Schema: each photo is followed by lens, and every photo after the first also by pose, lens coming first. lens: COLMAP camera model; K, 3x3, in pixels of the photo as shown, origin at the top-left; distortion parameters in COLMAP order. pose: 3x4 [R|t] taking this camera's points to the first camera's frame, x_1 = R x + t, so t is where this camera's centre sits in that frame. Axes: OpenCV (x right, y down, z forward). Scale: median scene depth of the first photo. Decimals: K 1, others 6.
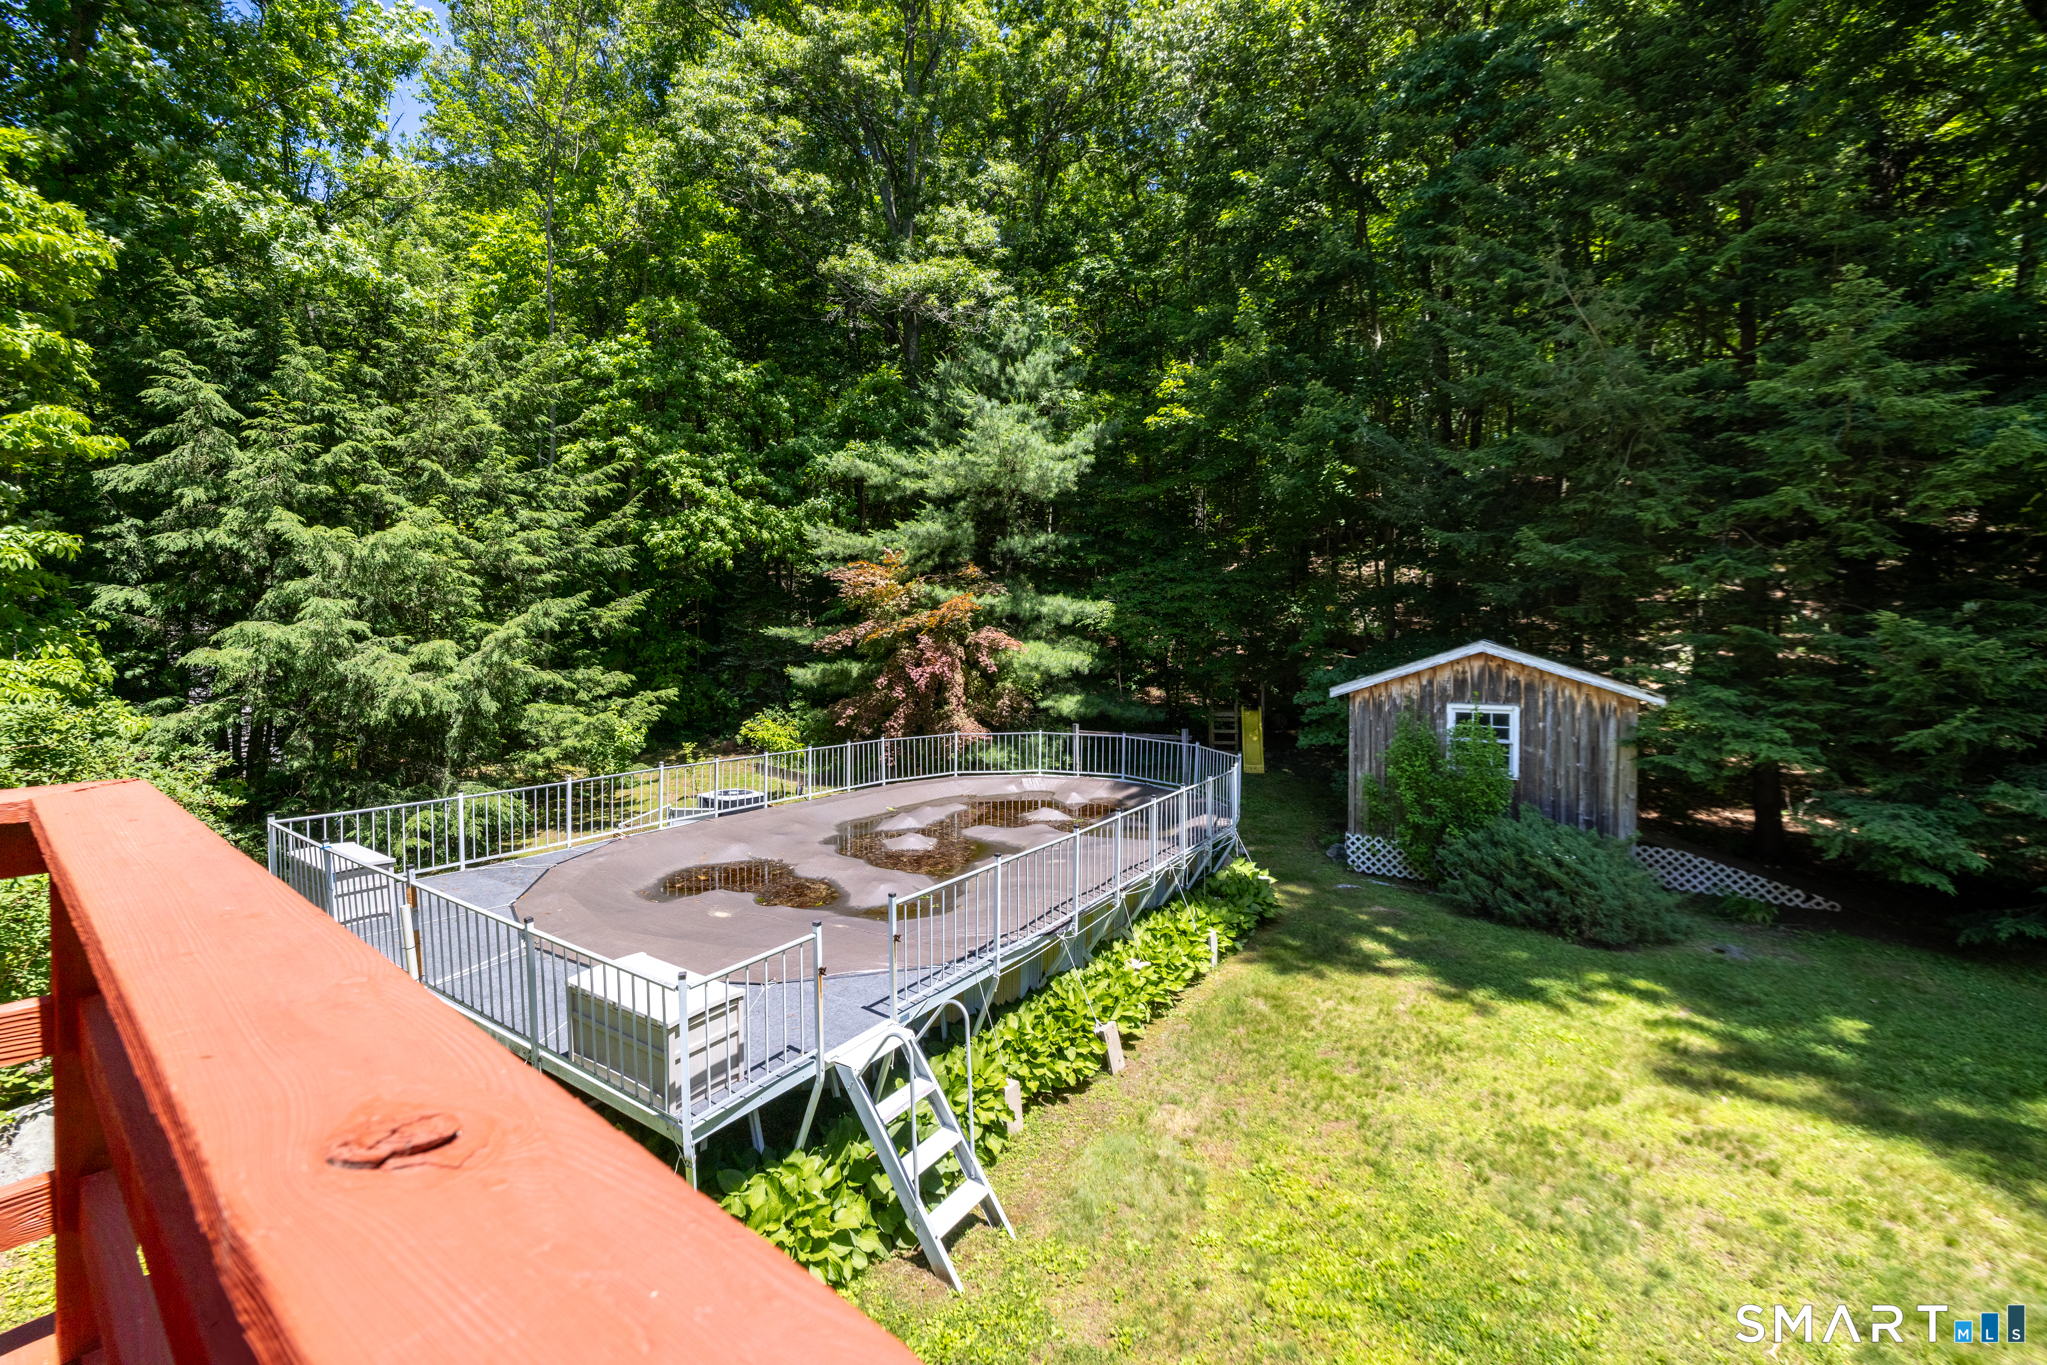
lens RADIAL K [[896.3, 0, 971.1], [0, 896.3, 673.8], [0, 0, 1]] dist [0.014112, 0.000136]
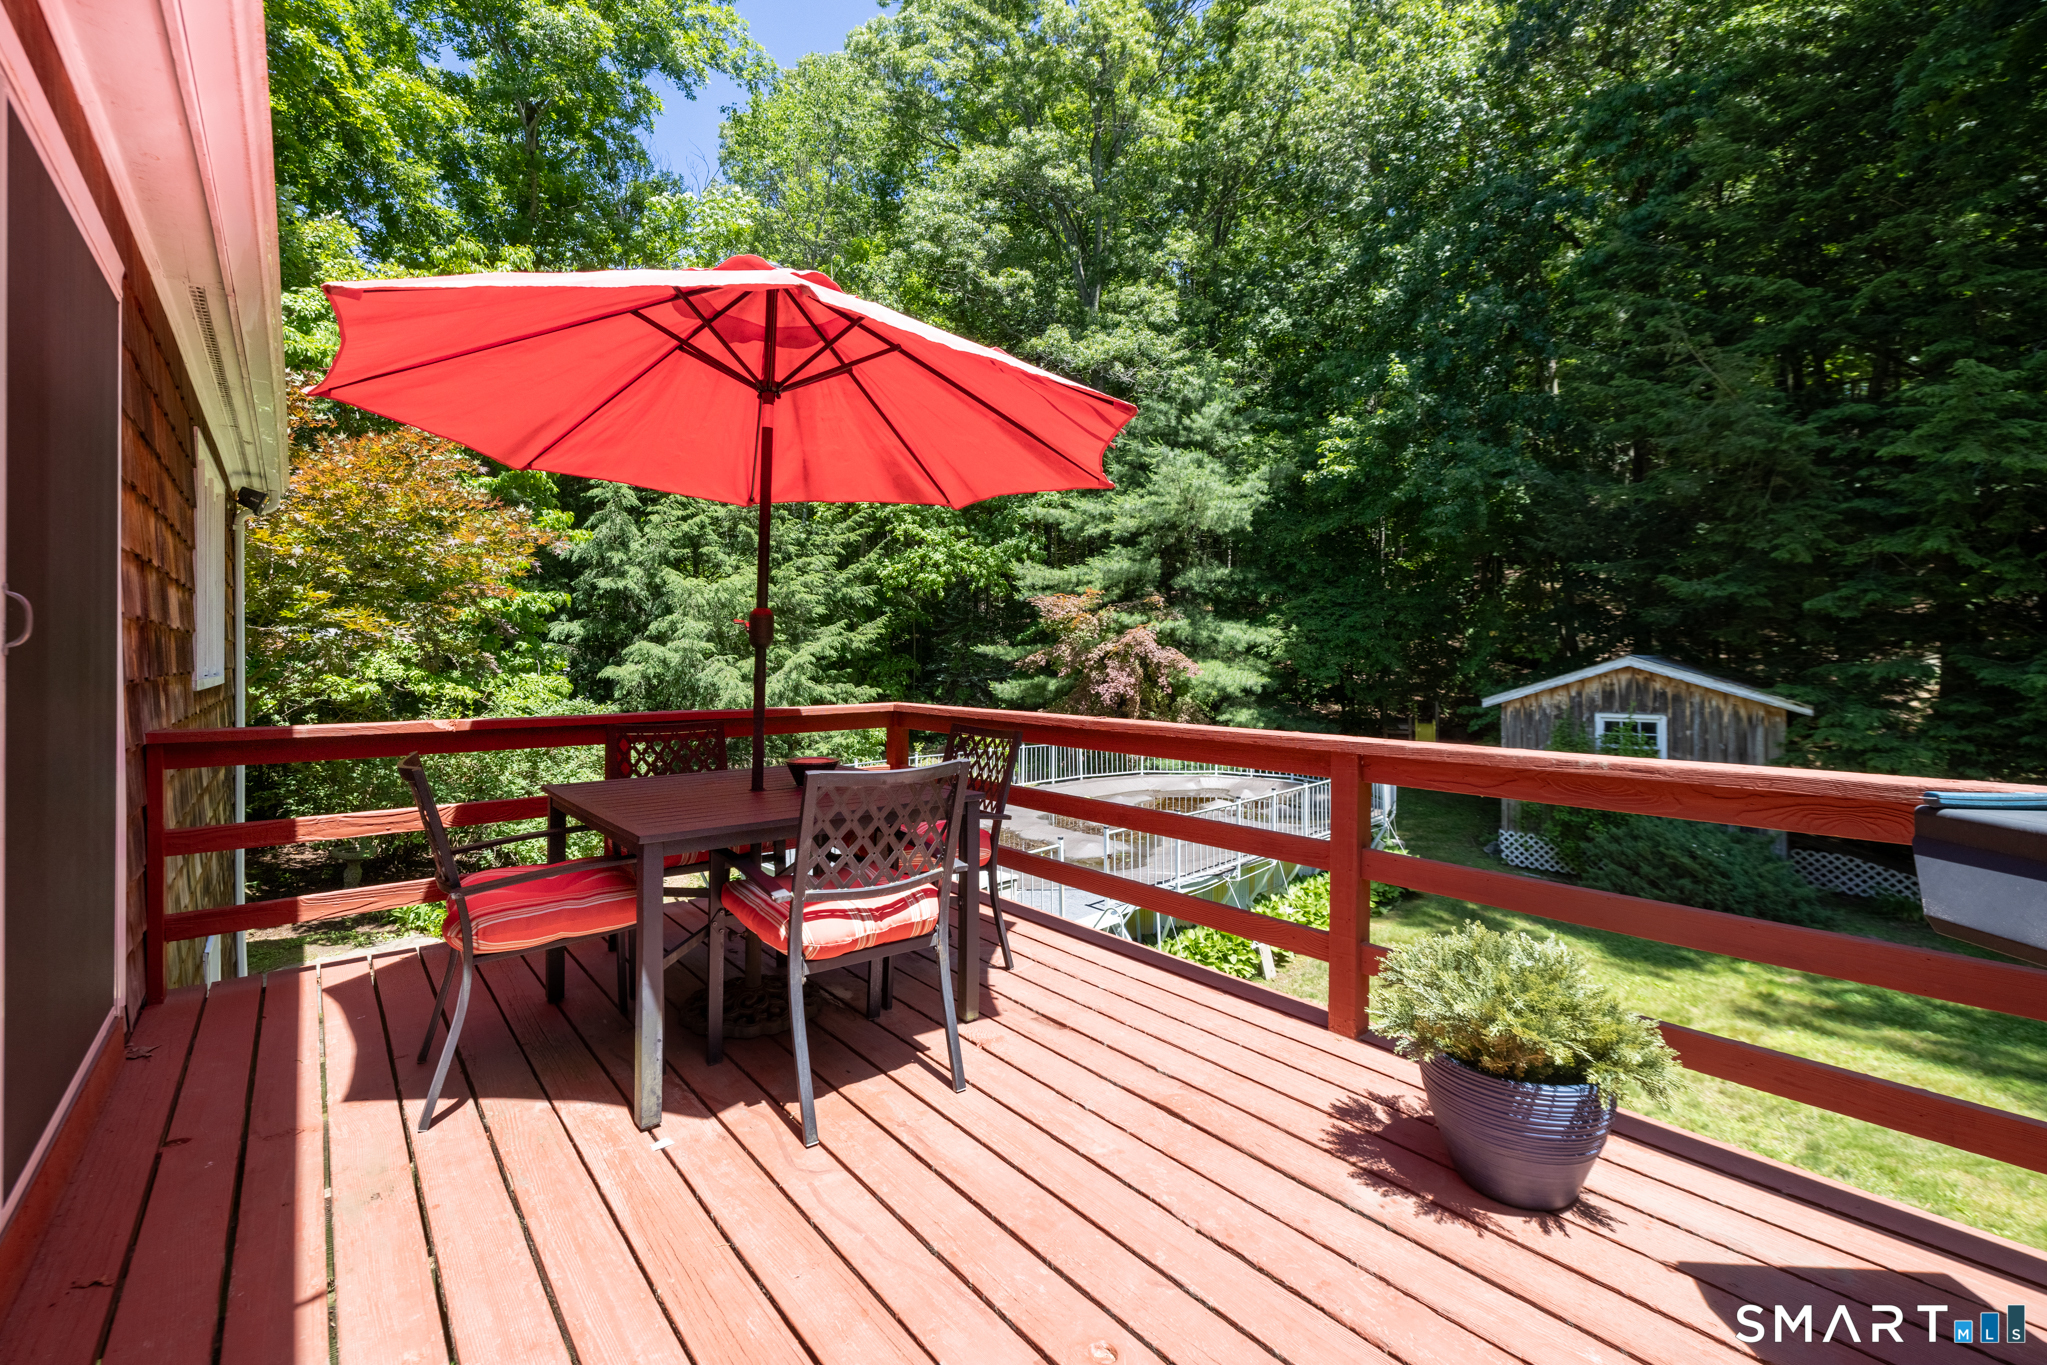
lens RADIAL K [[896.3, 0, 971.1], [0, 896.3, 673.8], [0, 0, 1]] dist [0.014112, 0.000136]
pose [[0.981131, 0.001036, -0.193343, -0.007636], [-0.005926, 0.999677, -0.024713, 0.015319], [0.193255, 0.025393, 0.980820, -0.212631]]
